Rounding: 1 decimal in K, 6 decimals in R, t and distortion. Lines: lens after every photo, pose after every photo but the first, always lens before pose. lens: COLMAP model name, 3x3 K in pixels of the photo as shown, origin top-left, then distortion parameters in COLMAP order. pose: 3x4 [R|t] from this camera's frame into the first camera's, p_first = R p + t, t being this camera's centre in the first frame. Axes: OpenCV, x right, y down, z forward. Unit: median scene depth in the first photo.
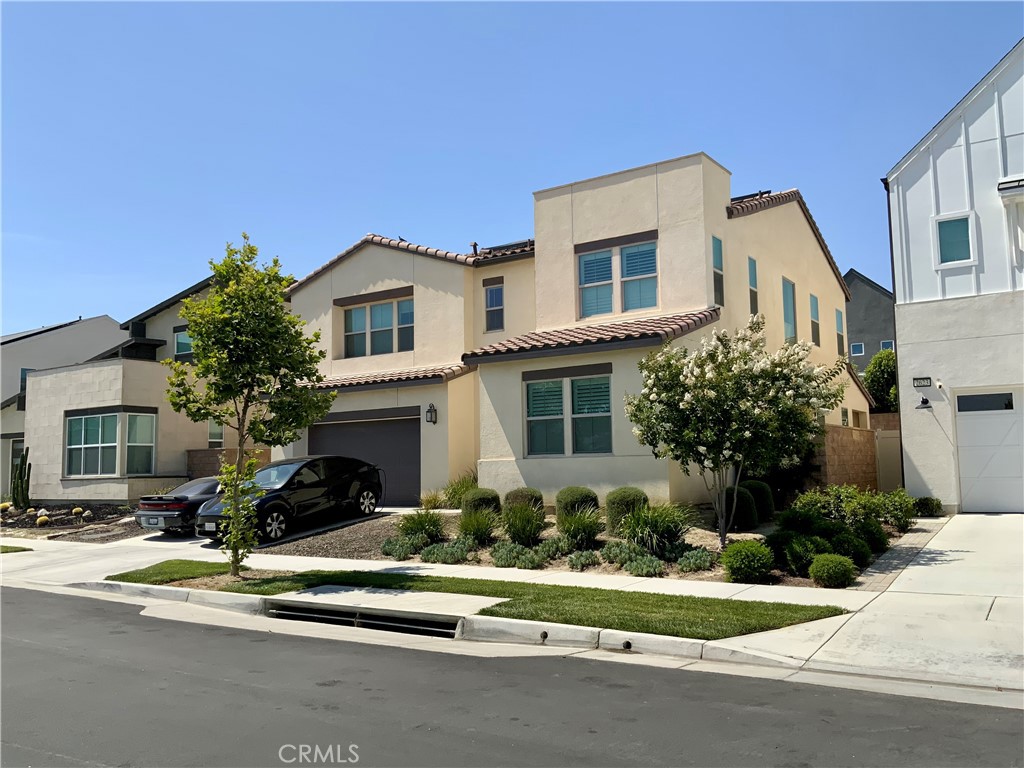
lens RADIAL K [[847.5, 0, 512.3], [0, 847.5, 382.0], [0, 0, 1]] dist [0.005086, -0.001052]
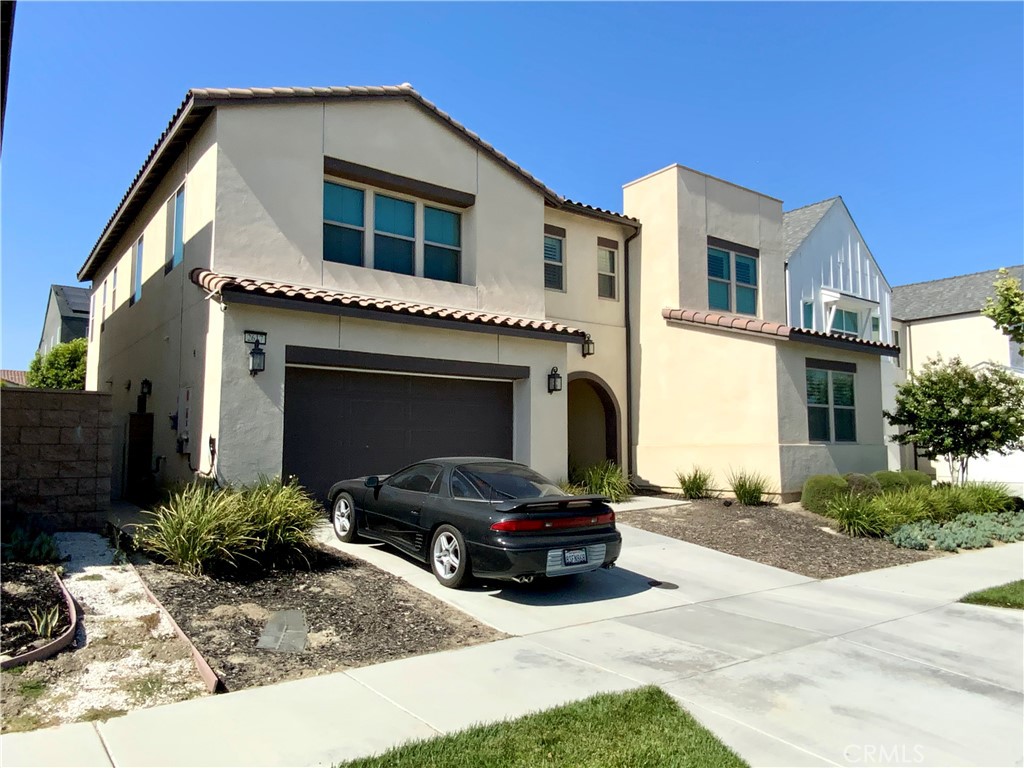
lens RADIAL K [[719.0, 0, 516.2], [0, 719.0, 390.7], [0, 0, 1]] dist [0.012648, -0.001085]
pose [[0.325931, 0.104191, 0.939635, -0.677038], [-0.094347, 0.992531, -0.077330, 0.094602], [-0.940674, -0.063447, 0.333327, 0.787064]]
